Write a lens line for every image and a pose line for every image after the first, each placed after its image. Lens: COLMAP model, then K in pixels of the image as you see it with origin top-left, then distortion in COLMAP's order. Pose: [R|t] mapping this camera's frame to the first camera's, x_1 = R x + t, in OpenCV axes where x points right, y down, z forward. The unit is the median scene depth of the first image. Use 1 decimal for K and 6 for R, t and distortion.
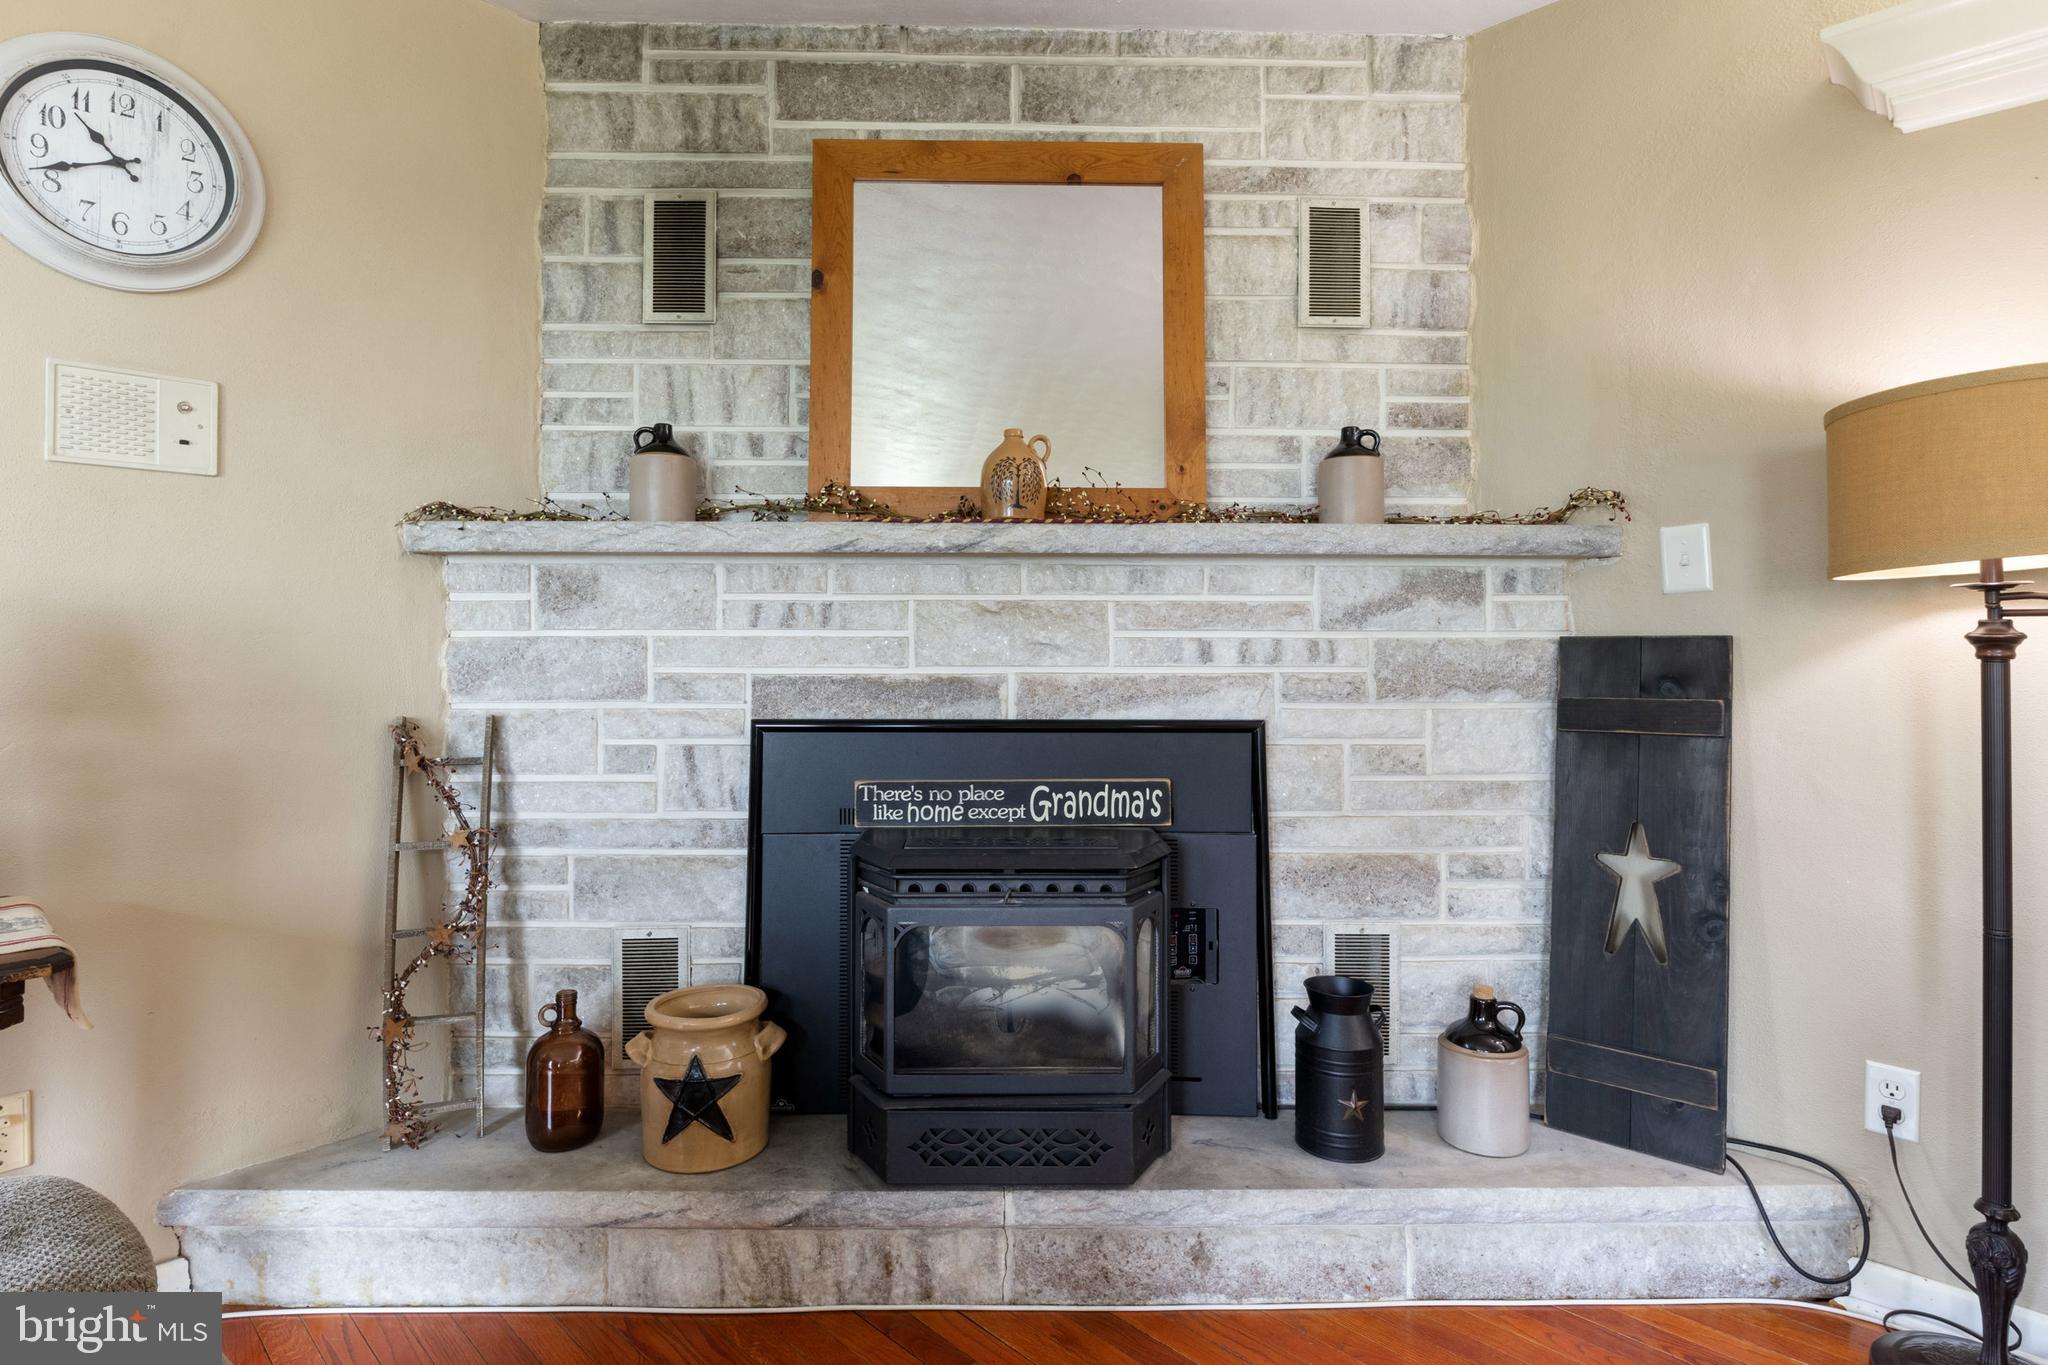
lens RADIAL K [[1036.9, 0, 1017.3], [0, 1036.9, 651.0], [0, 0, 1]] dist [-0.009973, 0.000824]
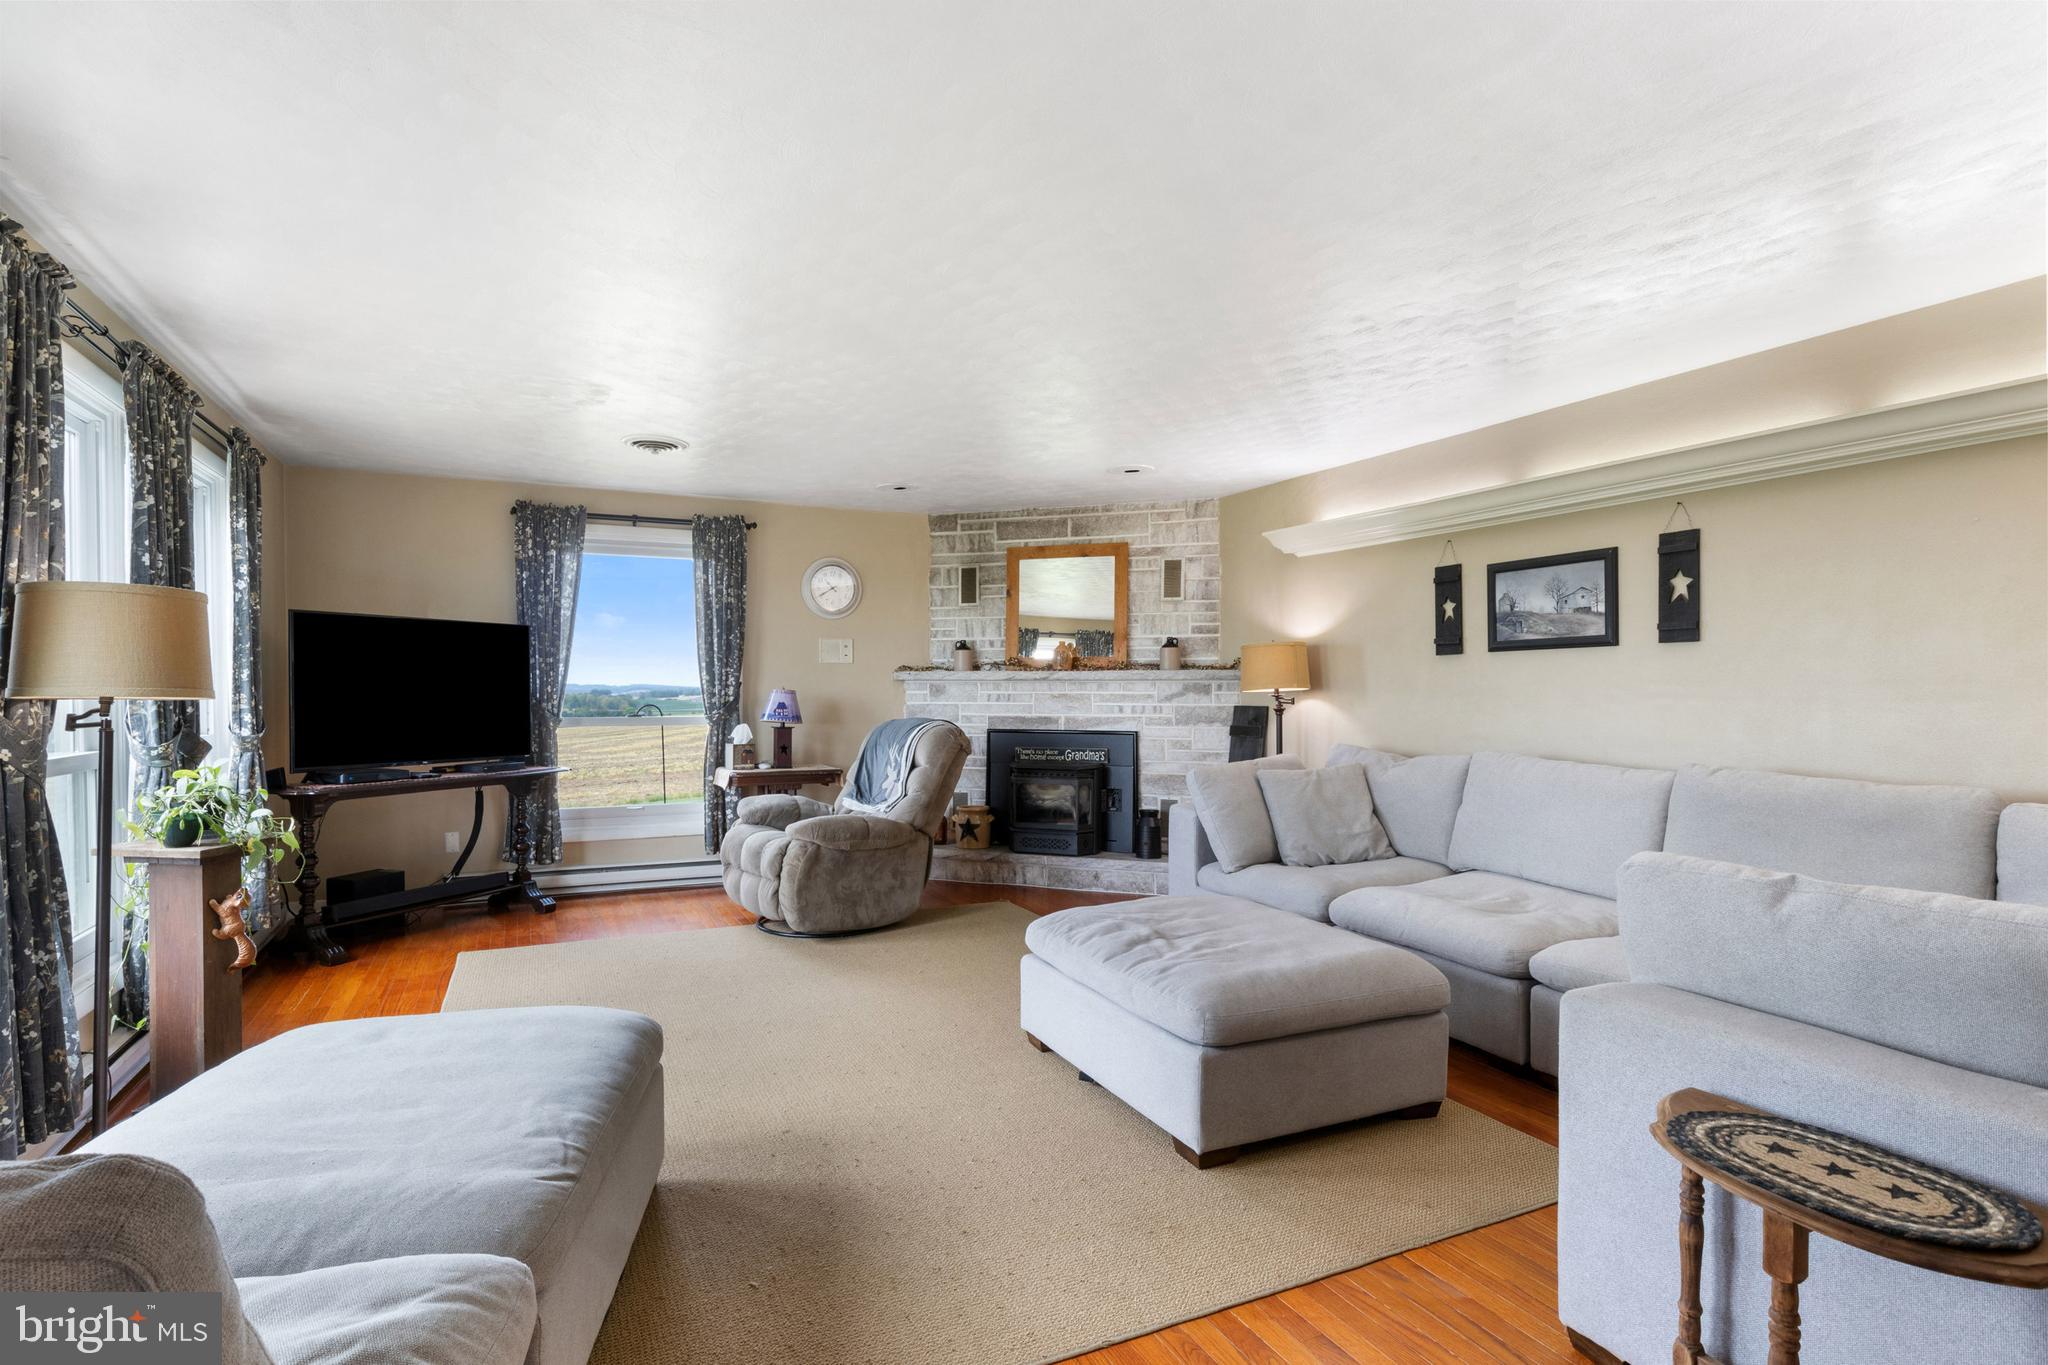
lens RADIAL K [[1022.3, 0, 1005.6], [0, 1022.3, 676.6], [0, 0, 1]] dist [-0.010089, -0.000104]
pose [[0.938268, -0.005001, -0.345872, 0.893192], [0.004717, 0.999987, -0.001663, -0.092783], [0.345876, -0.000071, 0.938280, -1.975582]]
